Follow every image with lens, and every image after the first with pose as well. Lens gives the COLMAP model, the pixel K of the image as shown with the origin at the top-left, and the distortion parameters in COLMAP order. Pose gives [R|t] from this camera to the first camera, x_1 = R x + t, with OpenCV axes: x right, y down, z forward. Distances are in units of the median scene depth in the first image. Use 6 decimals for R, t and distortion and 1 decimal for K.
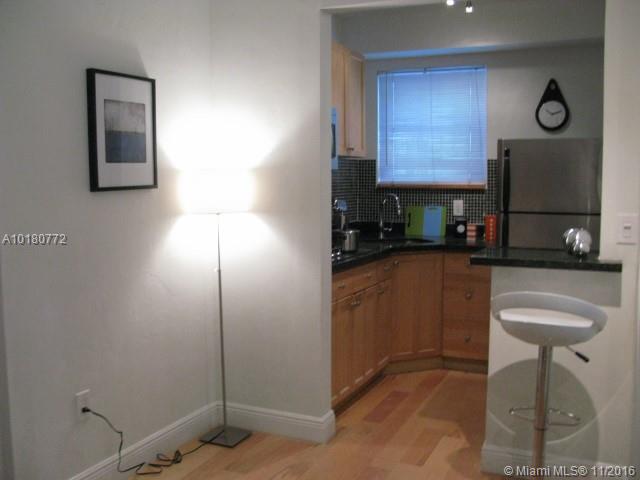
lens RADIAL K [[646.8, 0, 320.0], [0, 646.8, 240.0], [0, 0, 1]] dist [-0.215581, 0.250198]
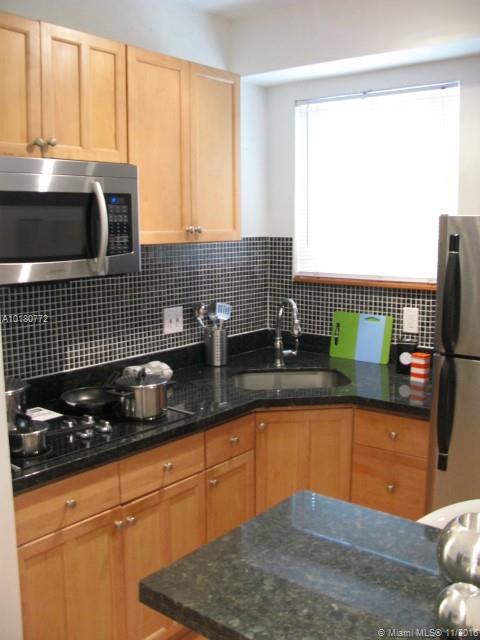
lens RADIAL K [[646.8, 0, 236.4], [0, 646.8, 305.4], [0, 0, 1]] dist [-0.215581, 0.250198]
pose [[0.968521, 0.032410, -0.246812, 0.217831], [-0.024796, 0.999118, 0.033898, -0.085838], [0.247693, -0.026711, 0.968470, 0.394622]]
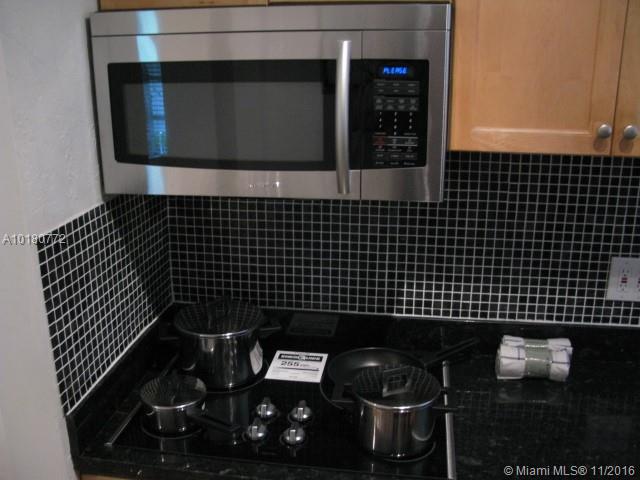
lens RADIAL K [[646.8, 0, 320.0], [0, 646.8, 240.0], [0, 0, 1]] dist [-0.215581, 0.250198]
pose [[0.279100, 0.285494, -0.916841, 0.263457], [-0.091831, 0.958341, 0.270462, -0.146885], [0.955861, 0.008709, 0.293690, 0.727439]]
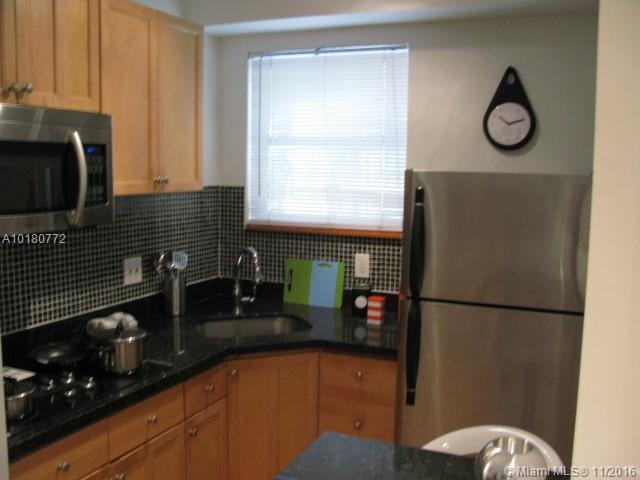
lens RADIAL K [[646.8, 0, 320.0], [0, 646.8, 240.0], [0, 0, 1]] dist [-0.215581, 0.250198]
pose [[0.999548, 0.017227, 0.024646, 0.167101], [-0.017589, 0.999739, 0.014579, -0.090246], [-0.024389, -0.015006, 0.999590, 0.372730]]
